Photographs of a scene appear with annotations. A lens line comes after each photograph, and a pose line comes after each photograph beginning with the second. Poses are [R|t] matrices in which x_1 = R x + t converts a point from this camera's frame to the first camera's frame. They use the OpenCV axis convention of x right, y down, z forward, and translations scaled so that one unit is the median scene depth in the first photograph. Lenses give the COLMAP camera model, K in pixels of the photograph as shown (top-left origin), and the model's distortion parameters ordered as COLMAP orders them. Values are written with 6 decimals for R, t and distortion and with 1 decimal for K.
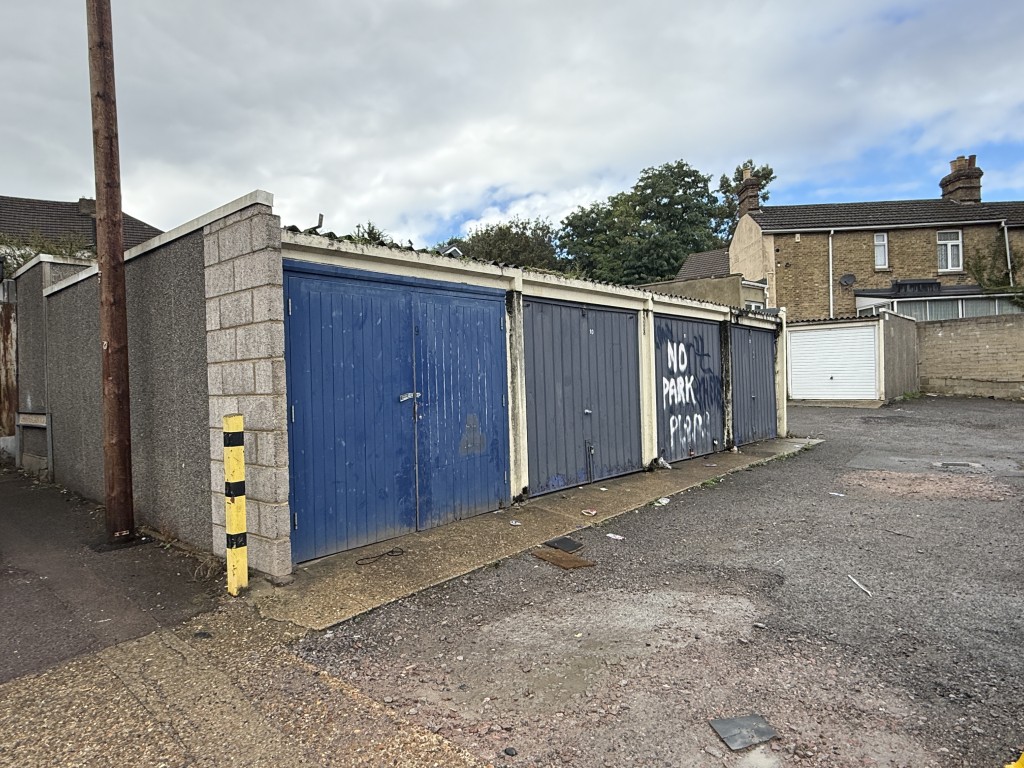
lens RADIAL K [[624.5, 0, 511.3], [0, 624.5, 380.7], [0, 0, 1]] dist [0.006956, -0.000317]
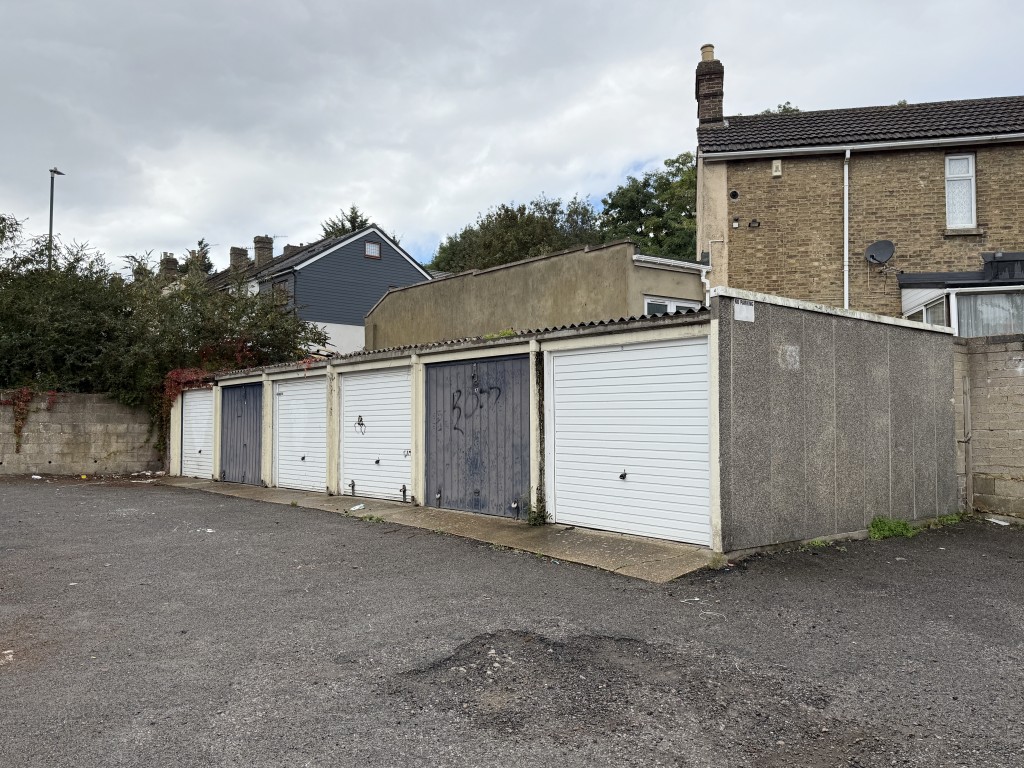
lens RADIAL K [[823.6, 0, 512.5], [0, 823.6, 388.5], [0, 0, 1]] dist [-0.010250, -0.010070]
pose [[0.986024, 0.016785, -0.165753, 0.367301], [-0.025386, 0.998431, -0.049904, -0.022158], [0.164656, 0.053414, 0.984904, 0.353371]]
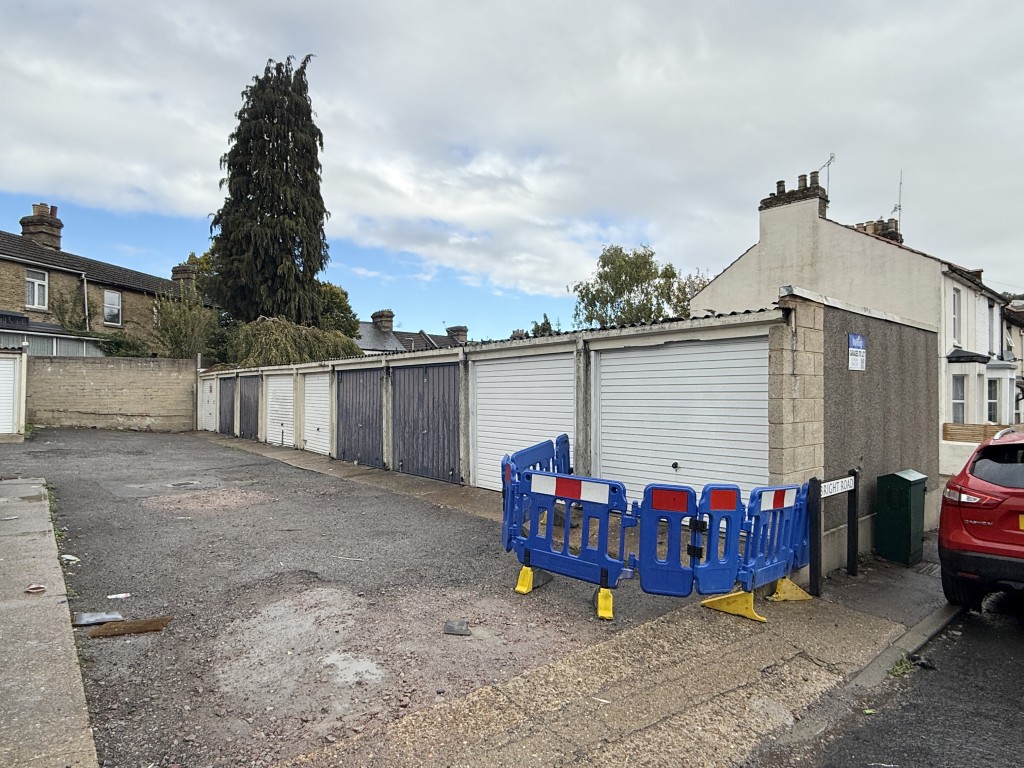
lens RADIAL K [[571.0, 0, 513.2], [0, 571.0, 387.6], [0, 0, 1]] dist [-0.000594, -0.000106]
pose [[0.151208, 0.042198, 0.987601, -0.125509], [-0.007138, 0.999109, -0.041597, -0.006829], [-0.988476, -0.000760, 0.151374, 0.058345]]
